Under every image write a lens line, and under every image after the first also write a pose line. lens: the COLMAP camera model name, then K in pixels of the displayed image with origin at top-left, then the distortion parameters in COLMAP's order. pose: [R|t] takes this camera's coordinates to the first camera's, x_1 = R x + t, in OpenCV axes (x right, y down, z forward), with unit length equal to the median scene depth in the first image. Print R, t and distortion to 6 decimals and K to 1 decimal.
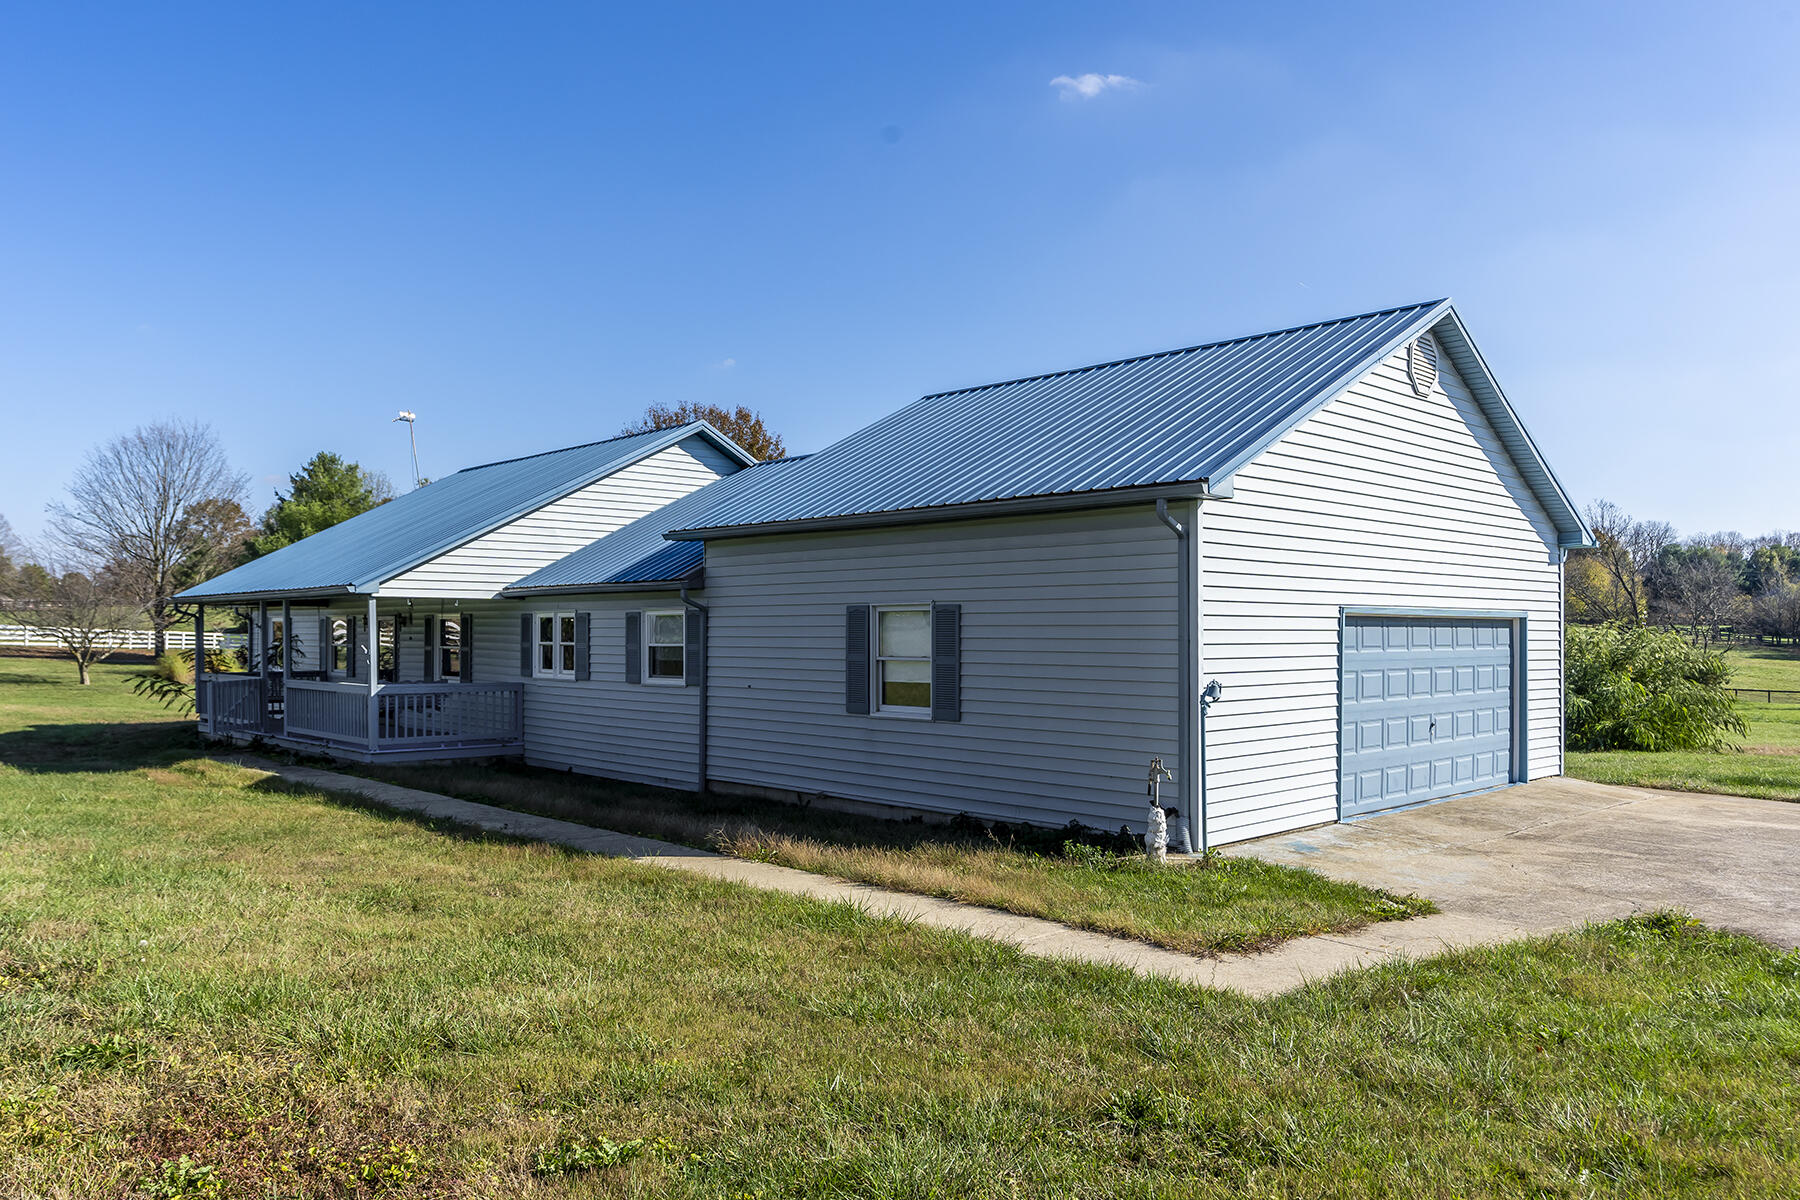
lens RADIAL K [[1281.3, 0, 900.5], [0, 1281.3, 605.0], [0, 0, 1]] dist [0.005530, 0.000420]
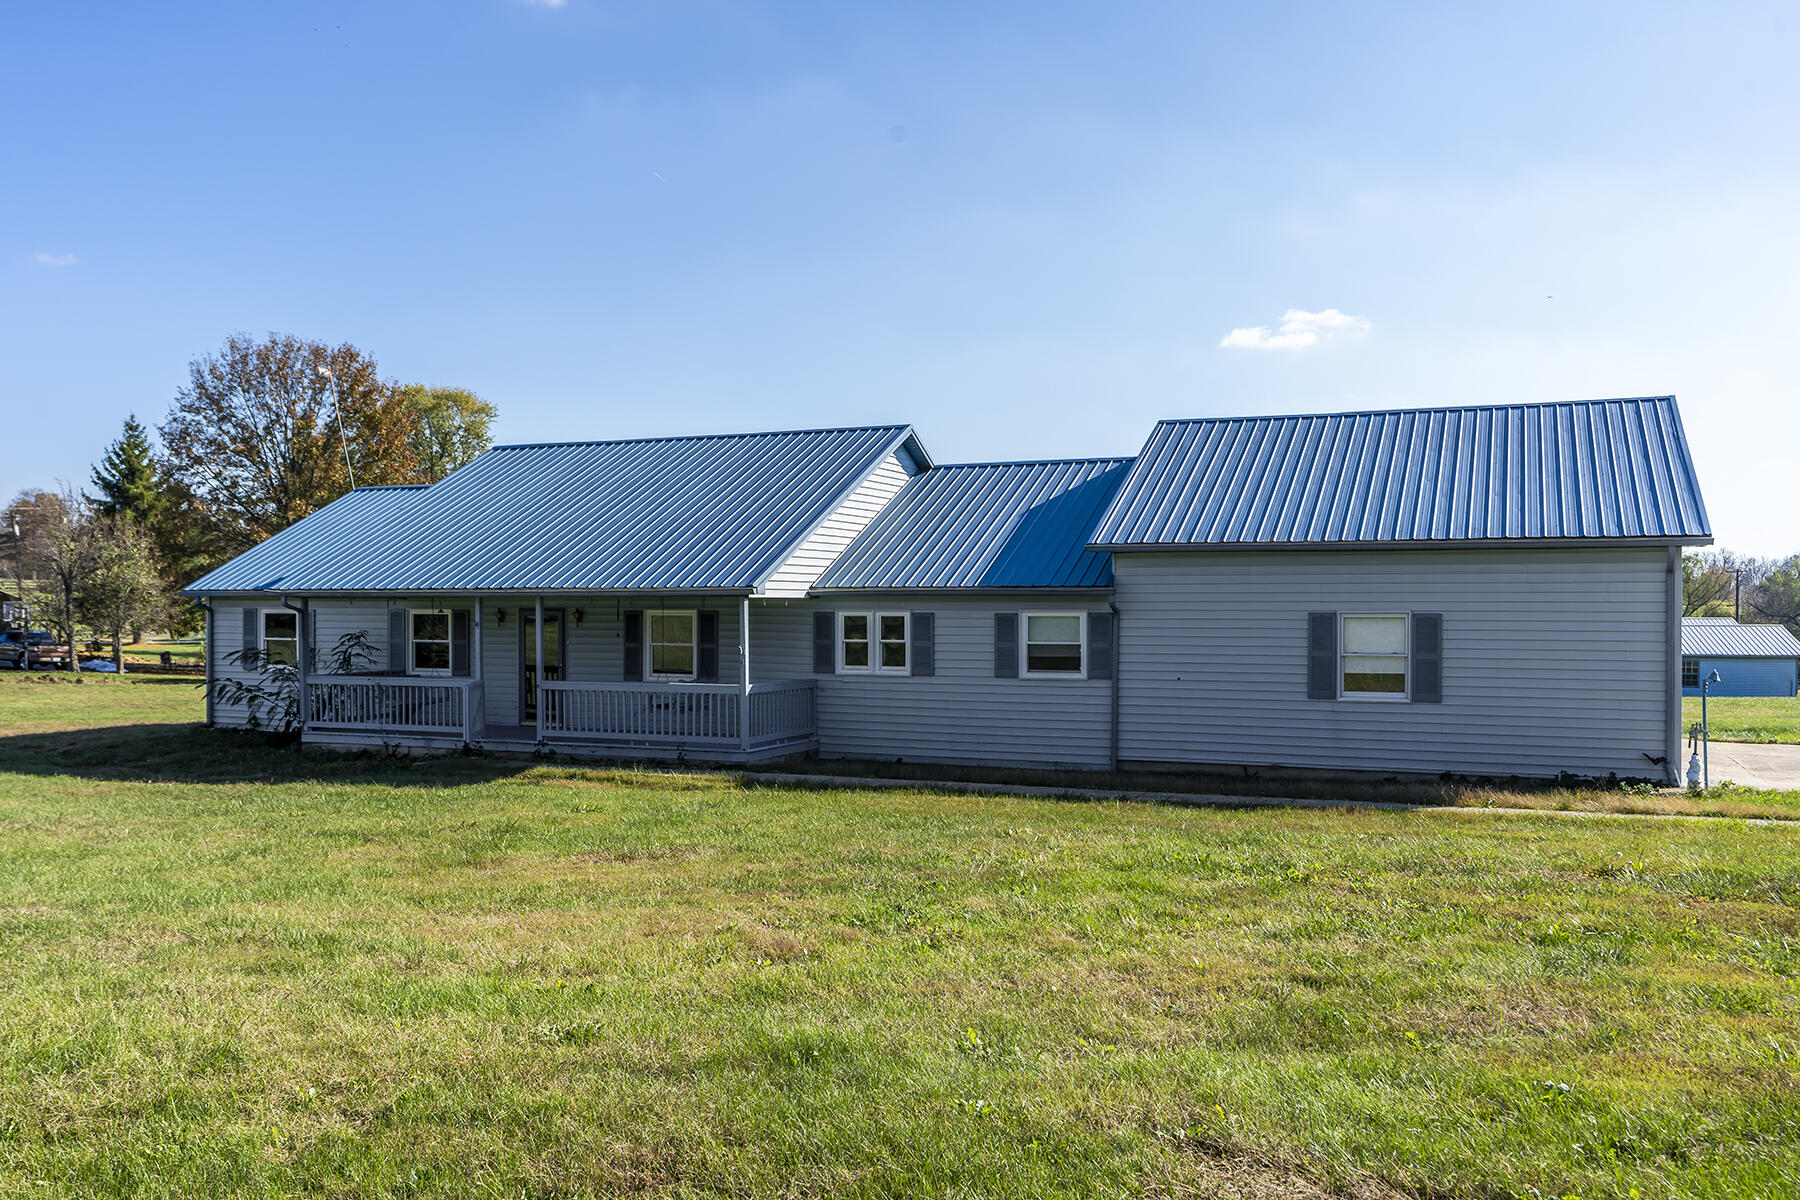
lens RADIAL K [[1439.8, 0, 899.3], [0, 1439.8, 600.0], [0, 0, 1]] dist [-0.009722, -0.000861]
pose [[0.916775, 0.000315, 0.399405, -0.804773], [-0.008327, 0.999797, 0.018326, -0.028206], [-0.399318, -0.020127, 0.916592, -0.097638]]
